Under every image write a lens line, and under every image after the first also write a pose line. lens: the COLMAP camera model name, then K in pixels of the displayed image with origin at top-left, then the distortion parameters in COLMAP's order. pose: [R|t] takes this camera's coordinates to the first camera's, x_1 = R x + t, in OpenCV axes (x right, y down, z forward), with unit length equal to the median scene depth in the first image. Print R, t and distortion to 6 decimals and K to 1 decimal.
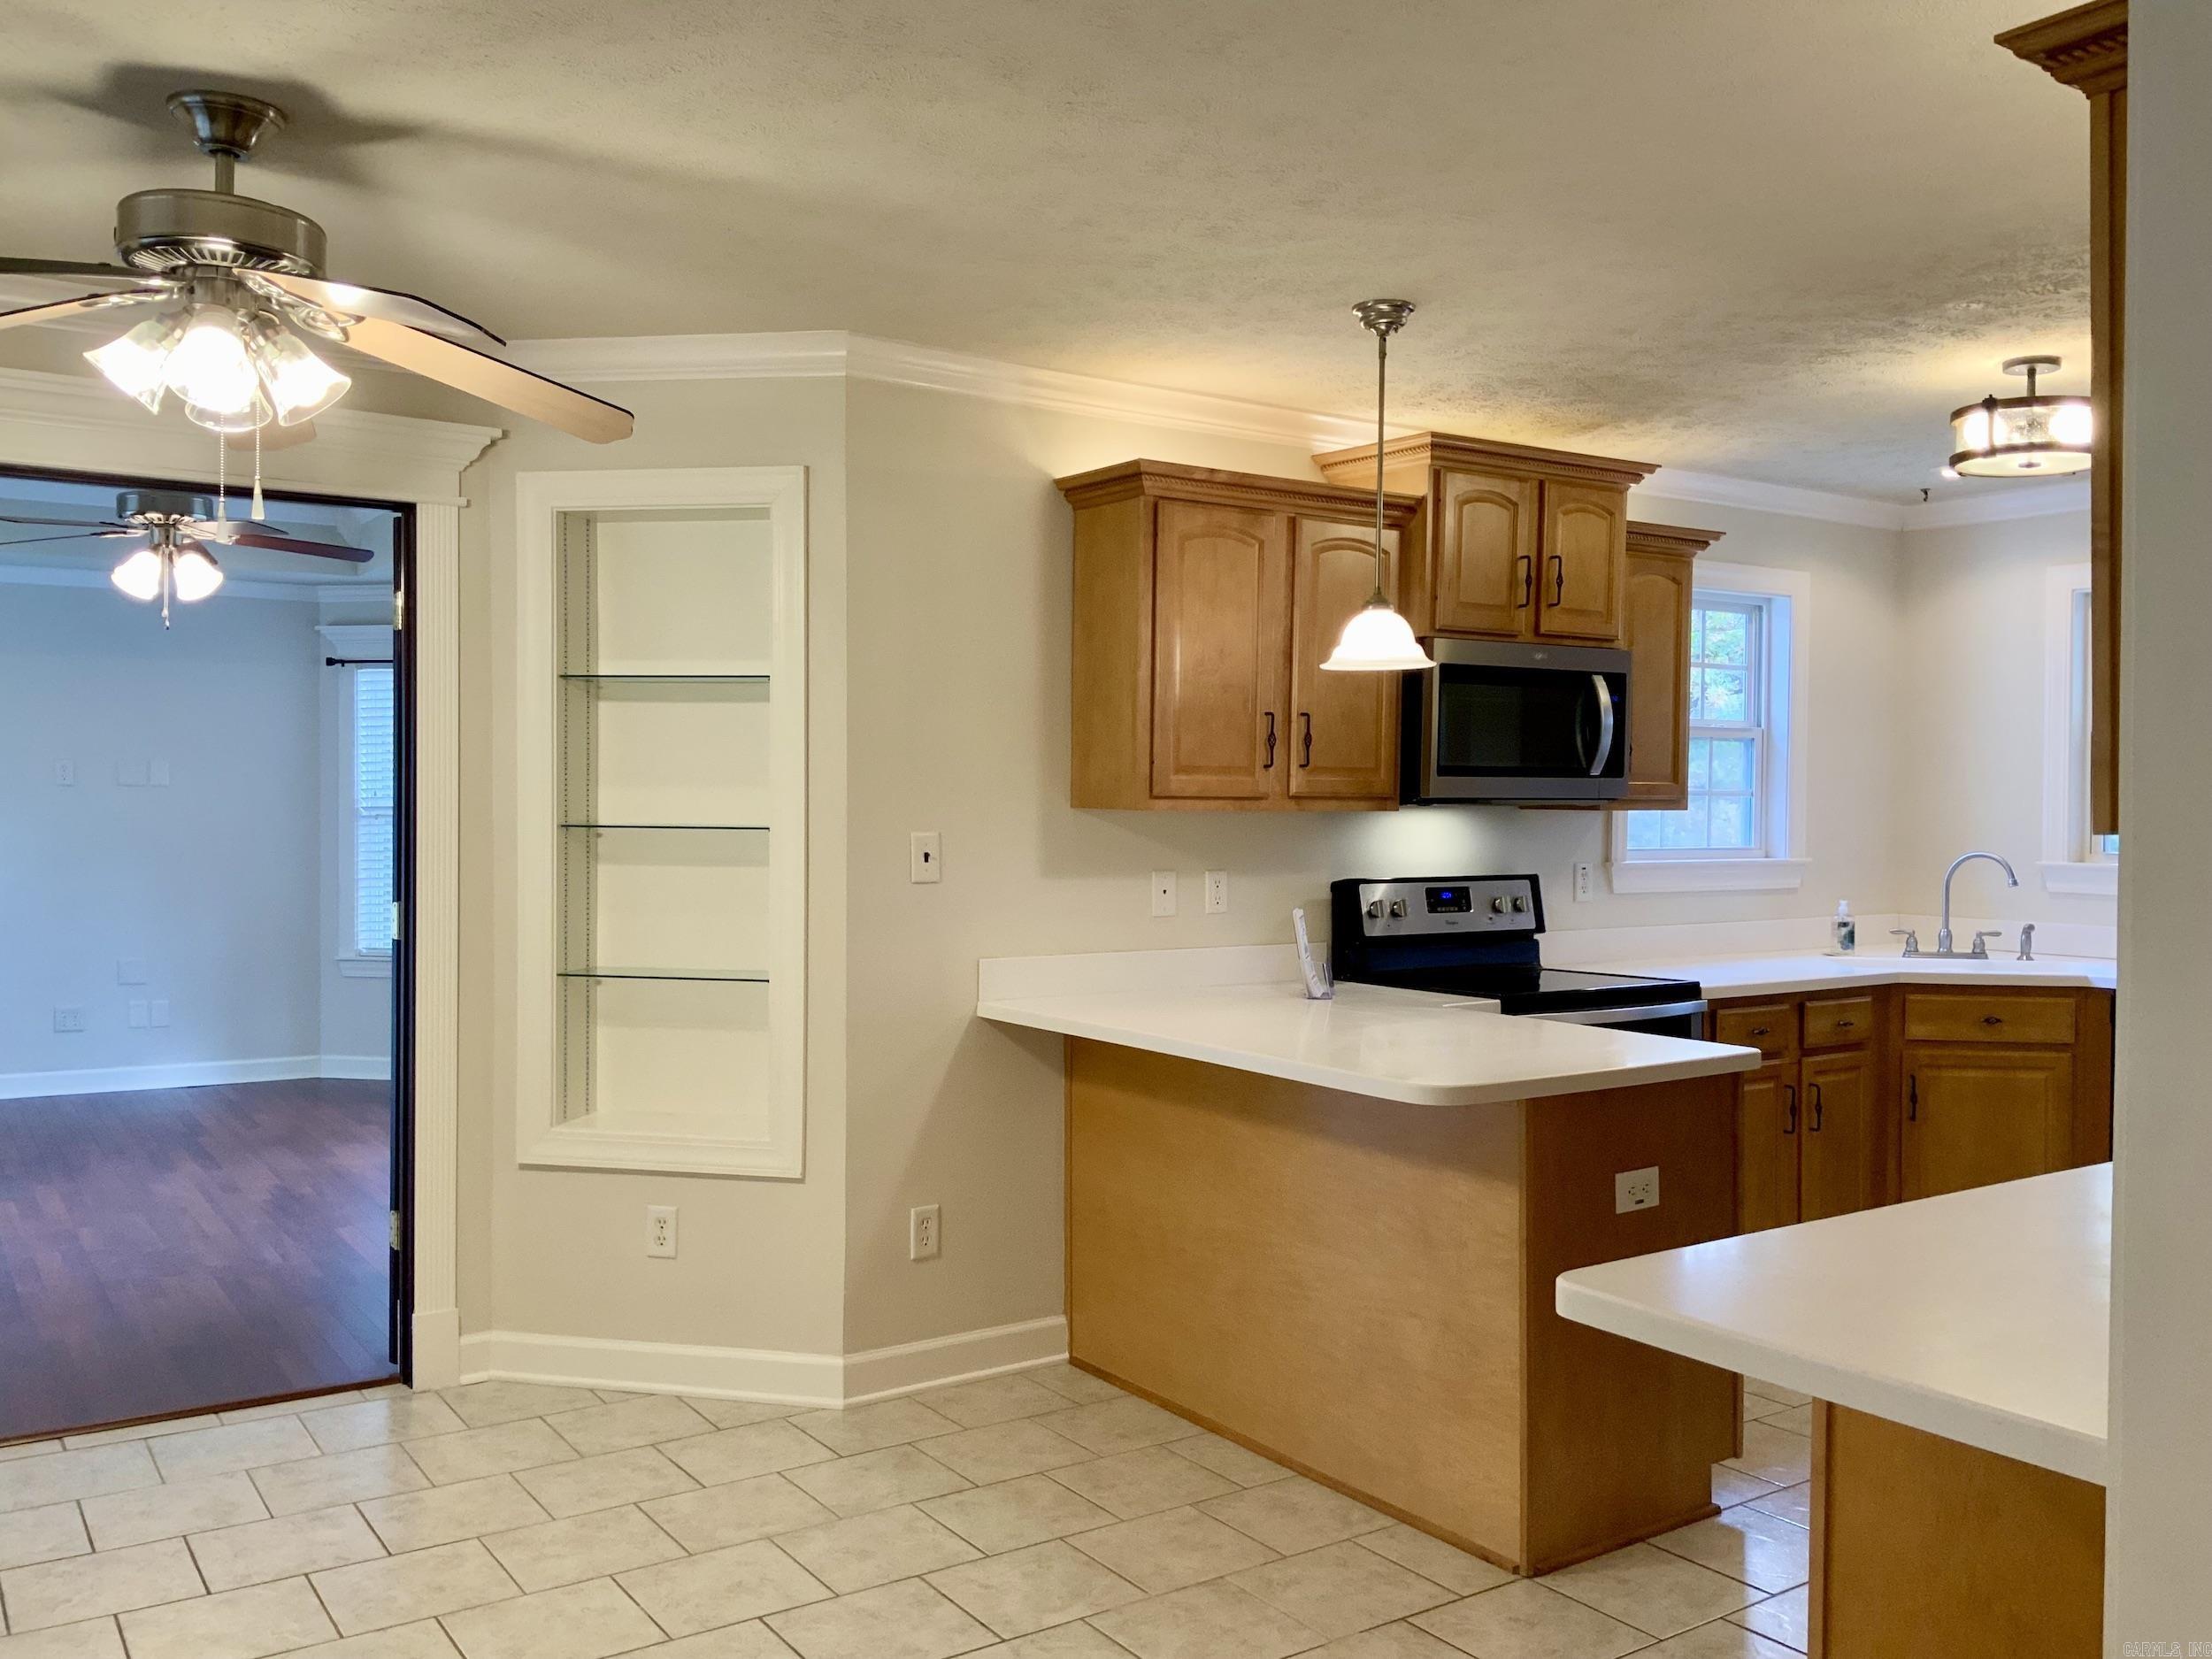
lens RADIAL K [[1825.4, 0, 1125.0], [0, 1825.4, 835.3], [0, 0, 1]] dist [0.101999, -0.167633]
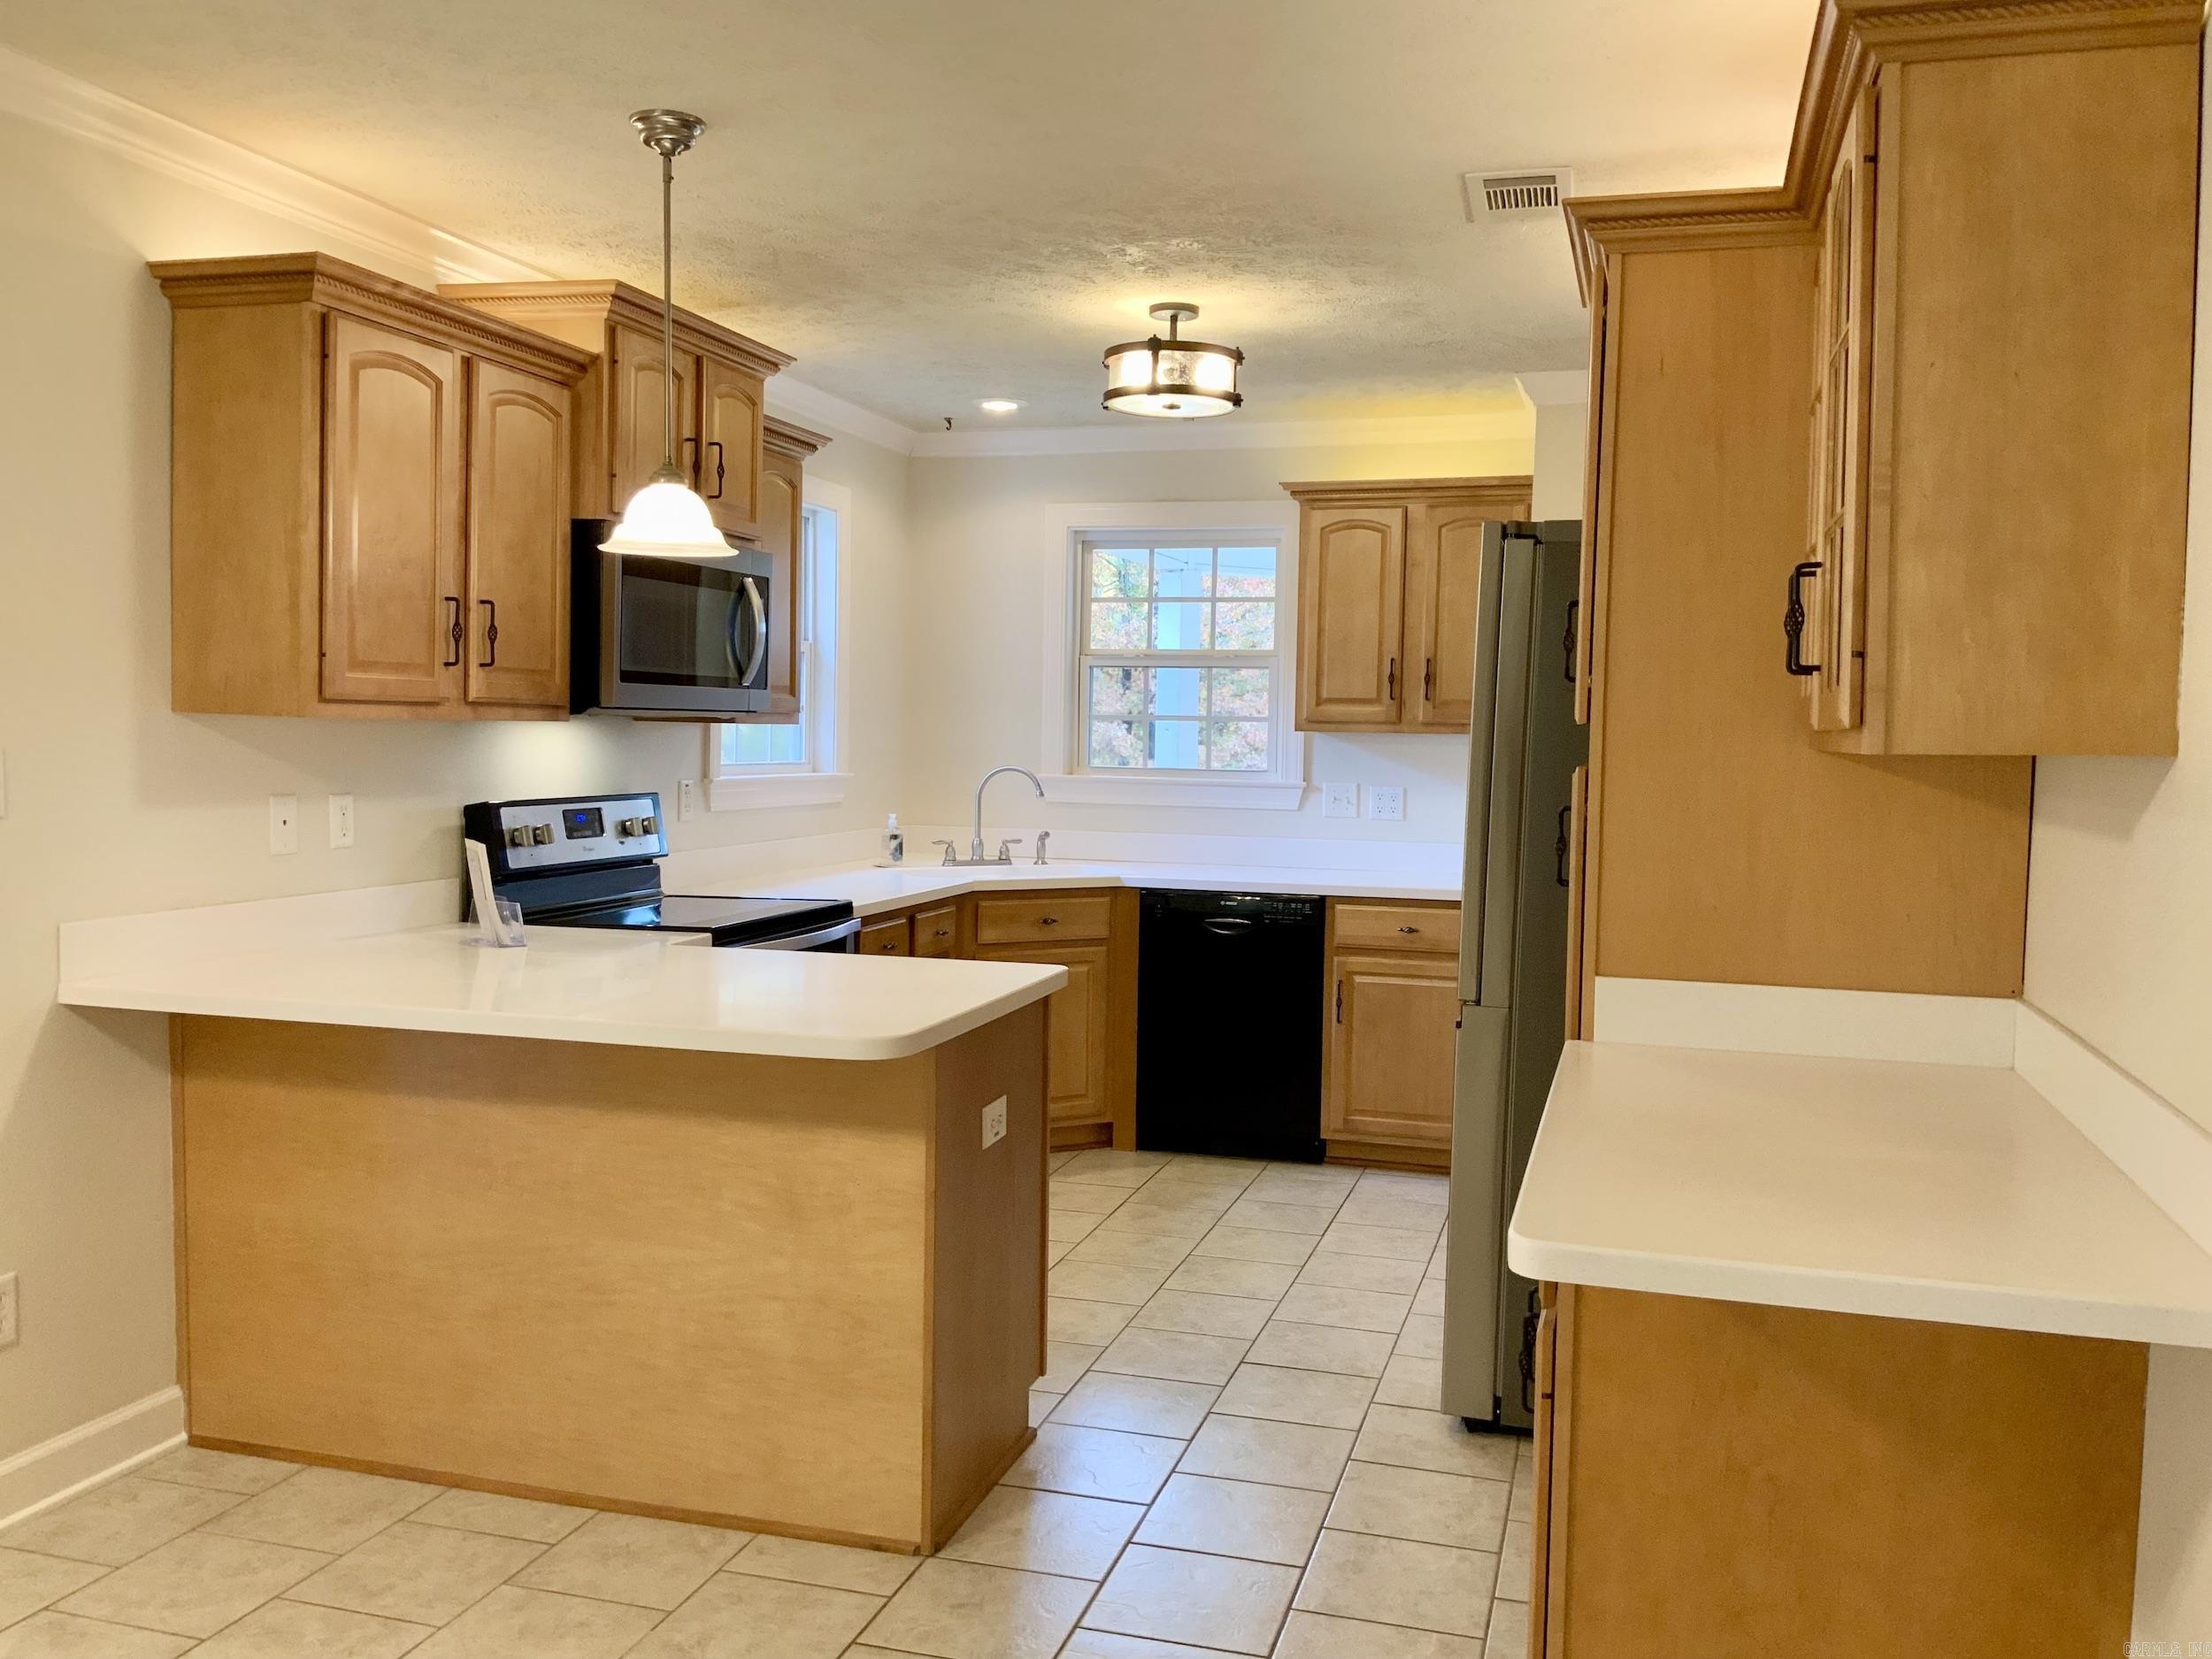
lens RADIAL K [[1825.4, 0, 1114.0], [0, 1825.4, 832.5], [0, 0, 1]] dist [0.101999, -0.167633]
pose [[0.780446, -0.027761, 0.624607, -0.211300], [-0.000991, 0.998958, 0.045637, -0.001056], [-0.625223, -0.036236, 0.779605, 0.180736]]
